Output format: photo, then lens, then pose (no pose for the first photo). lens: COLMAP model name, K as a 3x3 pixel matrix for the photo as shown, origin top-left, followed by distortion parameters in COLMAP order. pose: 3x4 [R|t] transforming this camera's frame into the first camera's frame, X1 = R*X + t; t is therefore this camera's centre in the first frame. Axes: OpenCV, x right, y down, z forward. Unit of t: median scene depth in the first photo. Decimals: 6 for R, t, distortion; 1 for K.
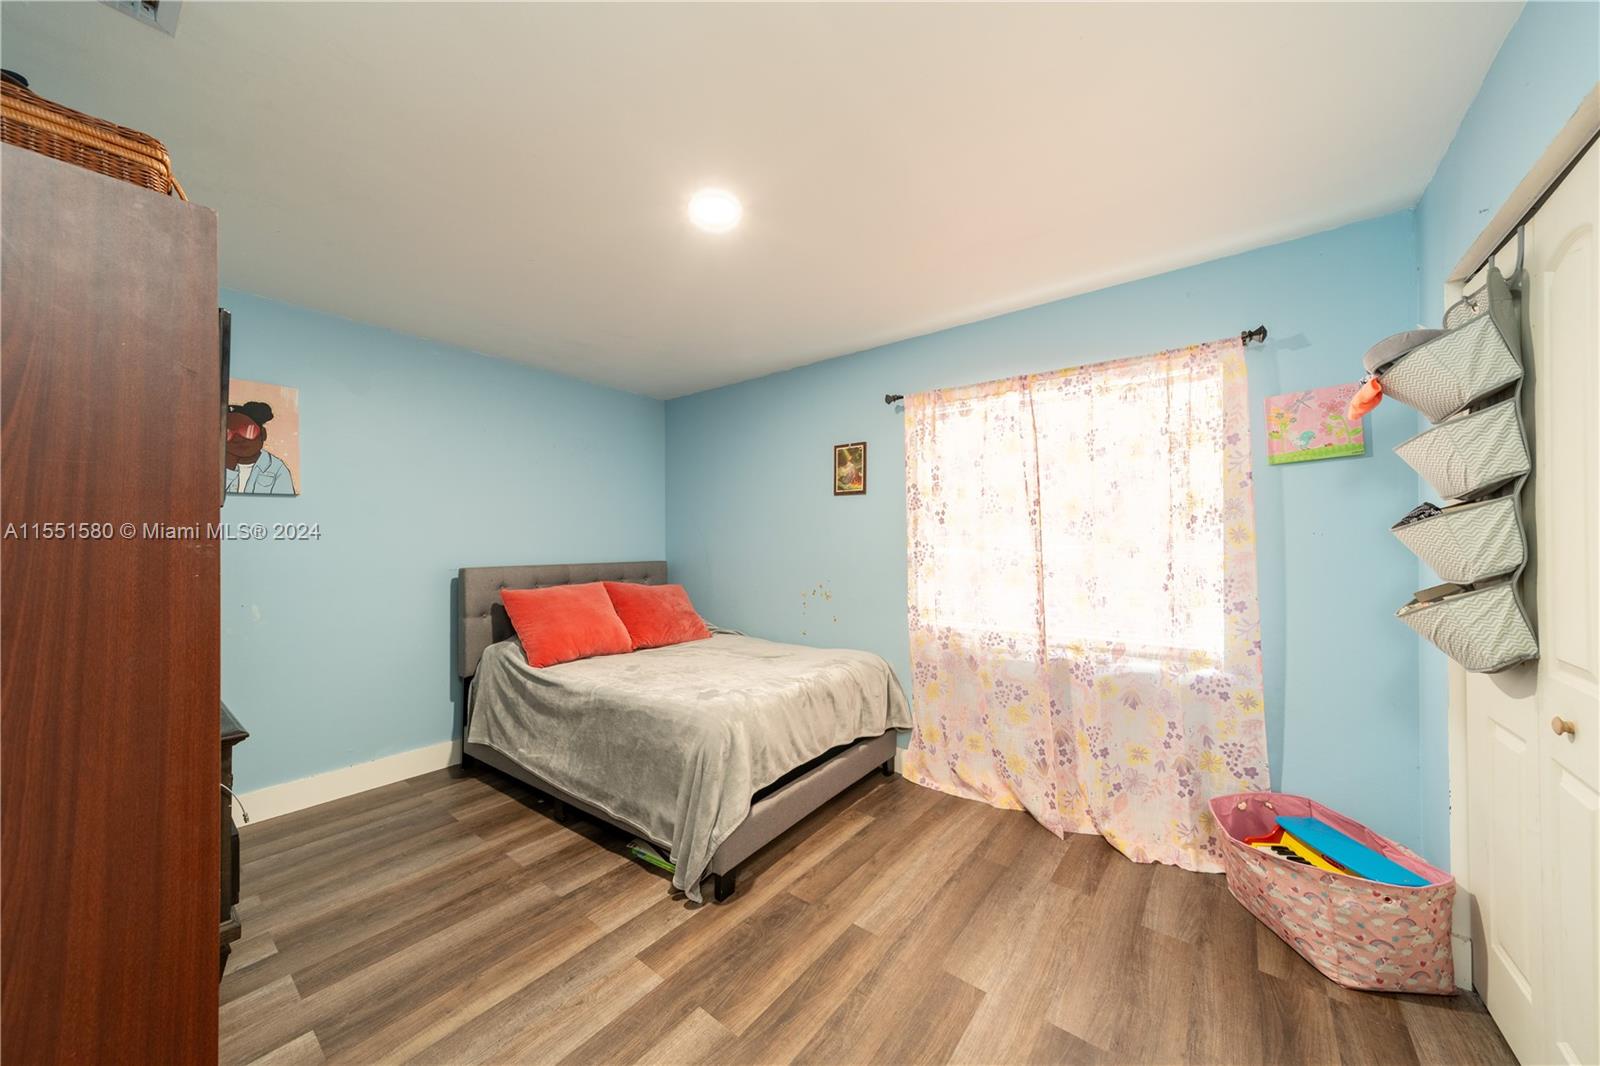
lens RADIAL K [[553.7, 0, 799.8], [0, 553.7, 539.5], [0, 0, 1]] dist [0.000610, -0.000353]
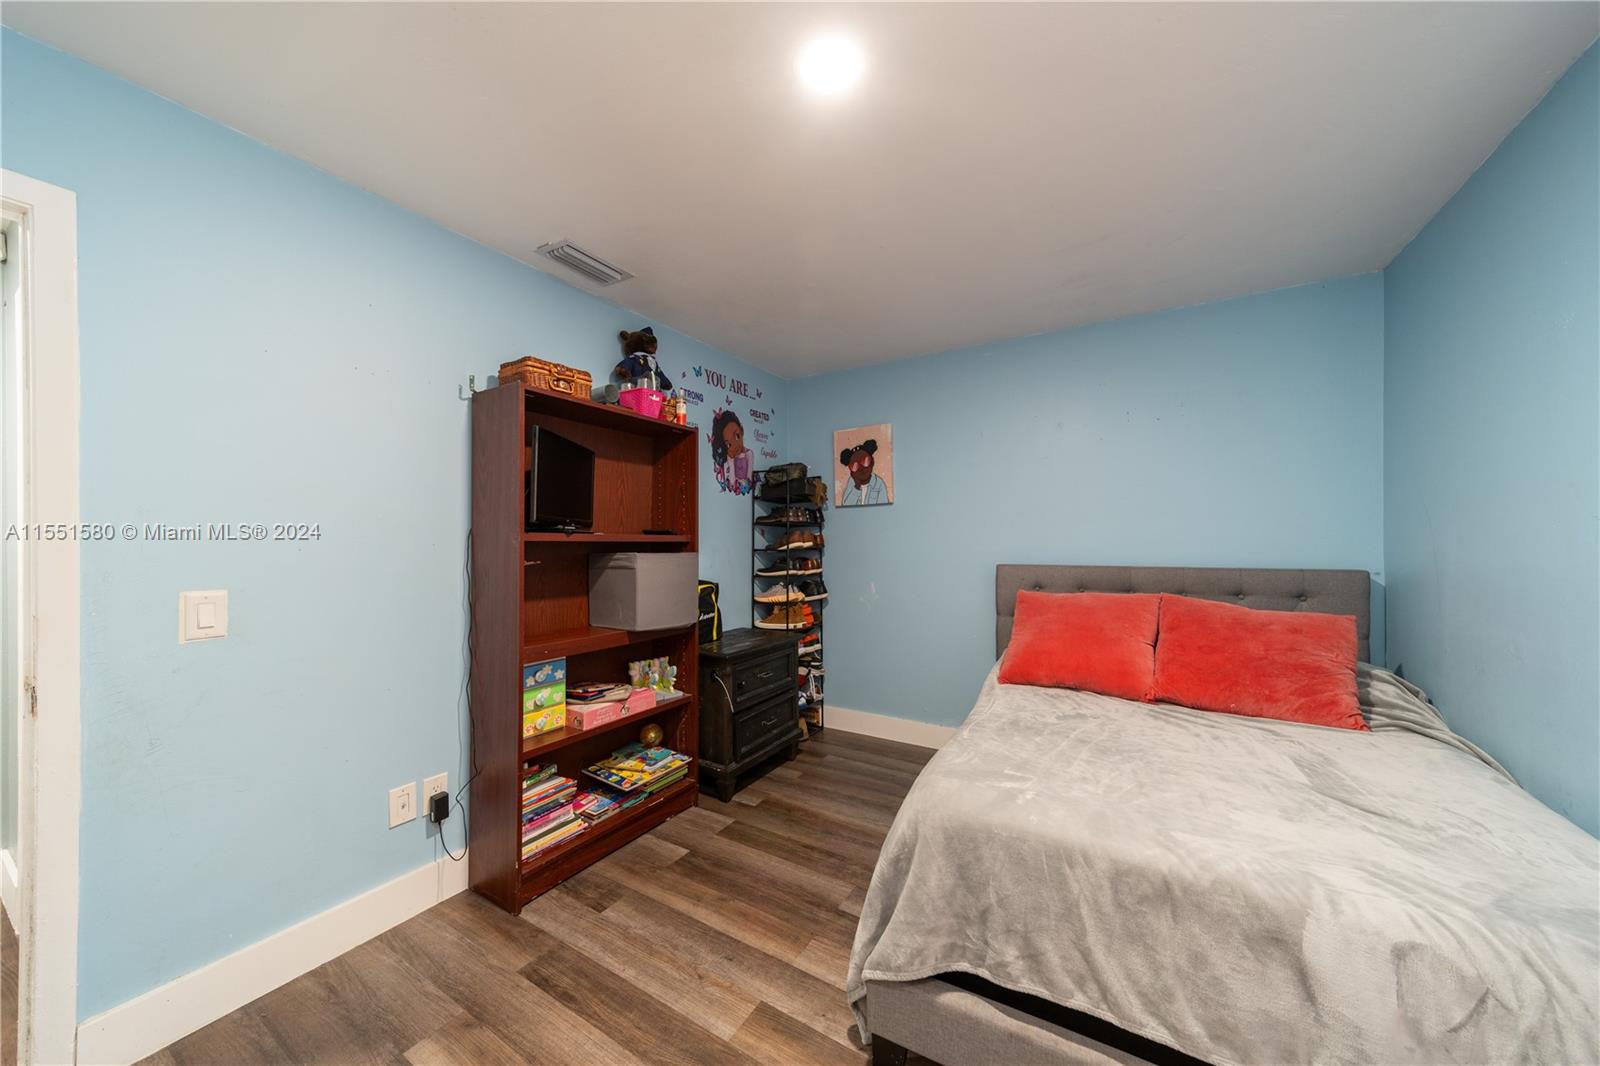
lens RADIAL K [[553.7, 0, 796.7], [0, 553.7, 536.3], [0, 0, 1]] dist [0.000610, -0.000353]
pose [[0.100611, -0.007335, -0.994899, 0.479614], [0.006687, 0.999955, -0.006696, 0.008515], [0.994903, -0.005980, 0.100655, 0.775105]]
